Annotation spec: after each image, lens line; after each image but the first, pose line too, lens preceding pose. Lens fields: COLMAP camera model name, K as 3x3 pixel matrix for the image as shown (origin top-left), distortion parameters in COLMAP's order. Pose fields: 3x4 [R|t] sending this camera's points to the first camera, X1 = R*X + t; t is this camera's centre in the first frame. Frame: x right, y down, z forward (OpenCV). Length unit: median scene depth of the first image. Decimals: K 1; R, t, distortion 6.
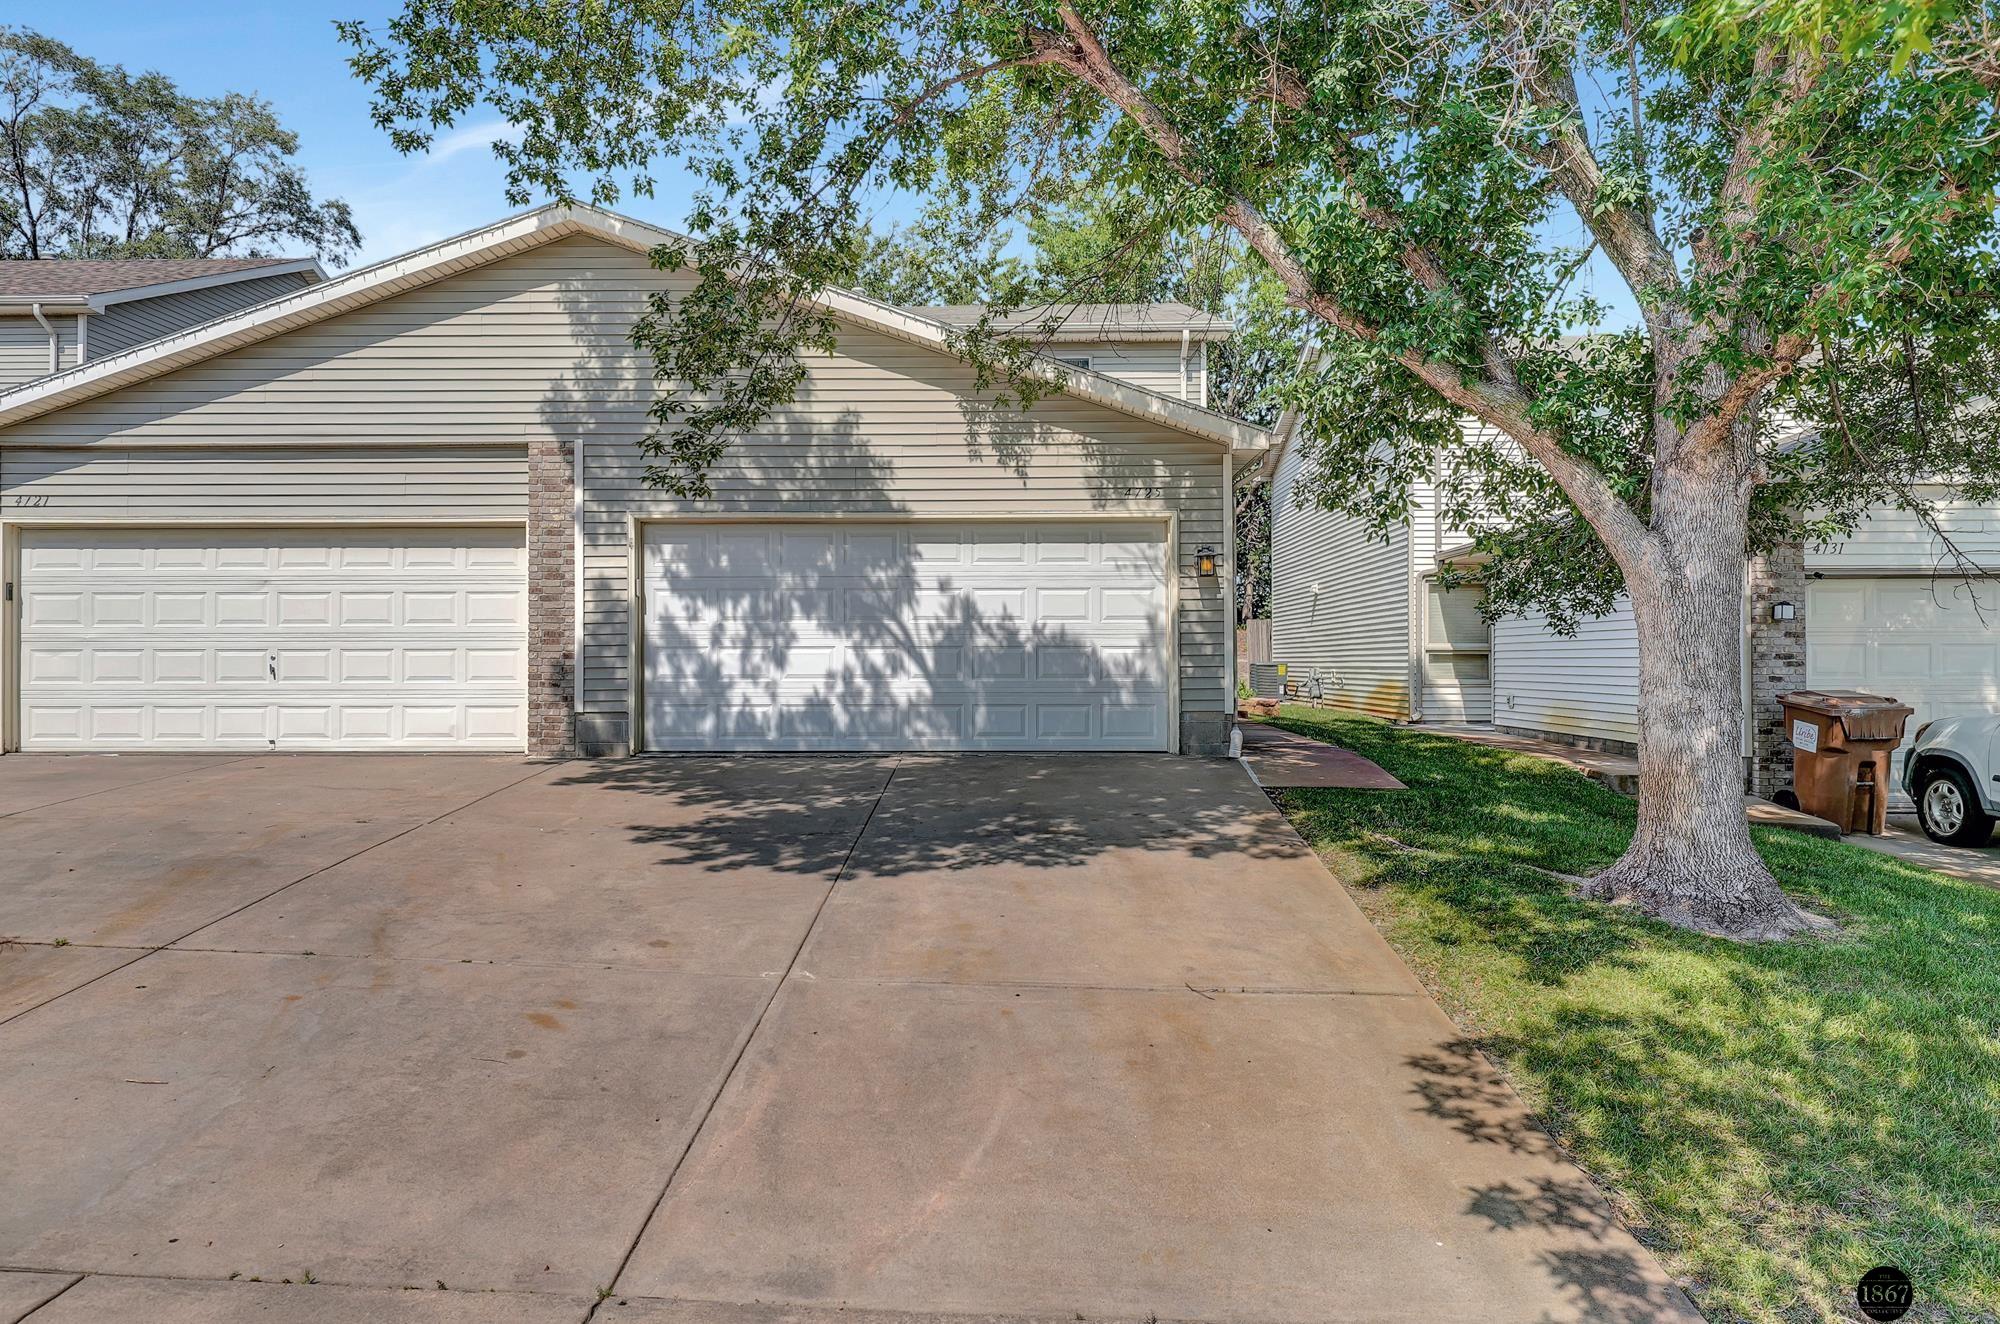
lens RADIAL K [[1200.8, 0, 1000.0], [0, 1200.8, 662.0], [0, 0, 1]] dist [0.000129, -0.000841]
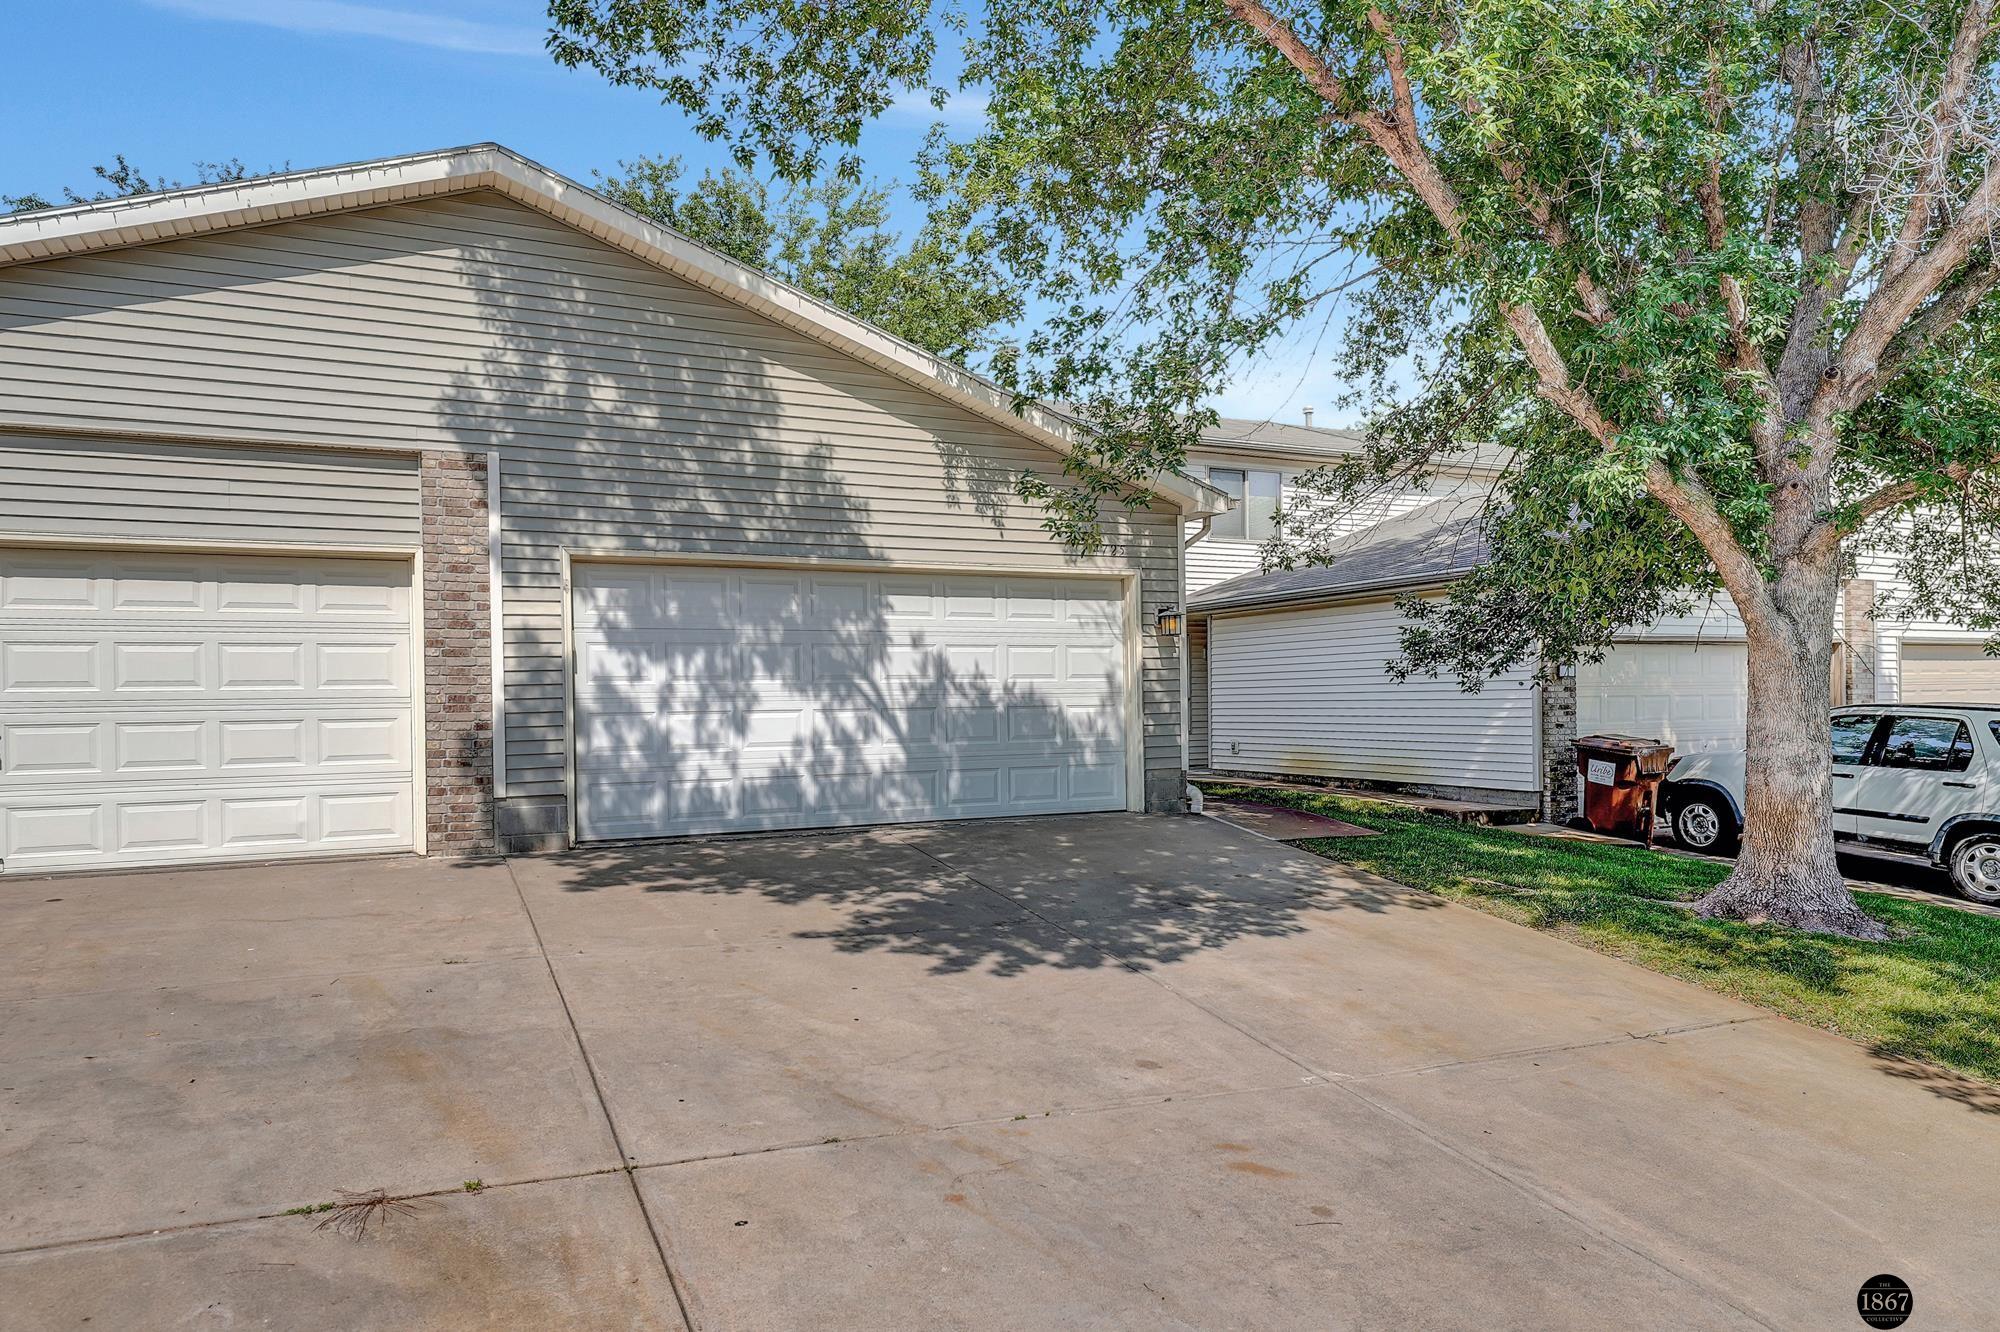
lens RADIAL K [[1240.1, 0, 900.1], [0, 1240.1, 713.7], [0, 0, 1]] dist [0.002756, -0.001956]
pose [[0.901339, -0.016144, 0.432813, -0.467356], [0.012992, 0.999863, 0.010239, -0.018079], [-0.432919, -0.003605, 0.901426, 0.148937]]
